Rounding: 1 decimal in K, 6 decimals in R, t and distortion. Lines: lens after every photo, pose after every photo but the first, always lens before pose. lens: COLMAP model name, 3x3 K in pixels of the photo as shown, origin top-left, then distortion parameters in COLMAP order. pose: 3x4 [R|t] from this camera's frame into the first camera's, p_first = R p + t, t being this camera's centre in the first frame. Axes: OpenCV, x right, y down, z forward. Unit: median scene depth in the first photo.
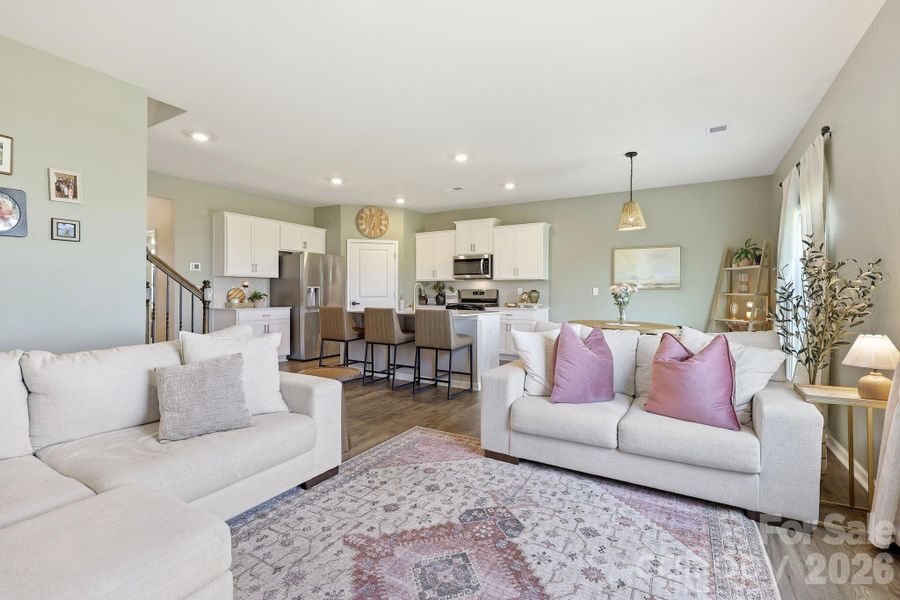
lens RADIAL K [[401.4, 0, 454.9], [0, 401.4, 297.1], [0, 0, 1]] dist [0.001428, 0.000045]
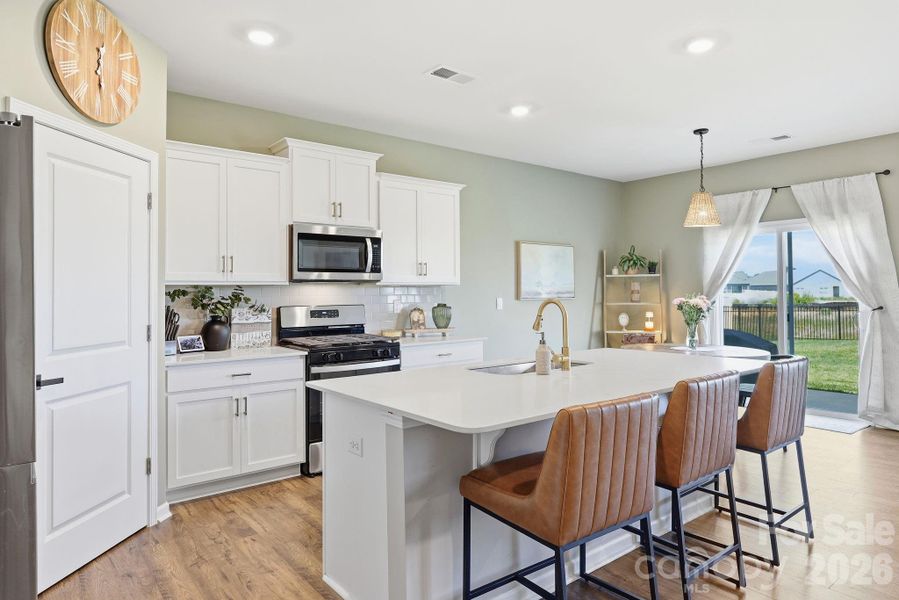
lens RADIAL K [[560.9, 0, 449.3], [0, 560.9, 290.9], [0, 0, 1]] dist [0.002021, -0.000055]
pose [[0.356851, -0.006820, 0.934136, -0.529443], [0.019824, 0.999803, -0.000274, -0.036111], [-0.933951, 0.018616, 0.356916, 0.740696]]
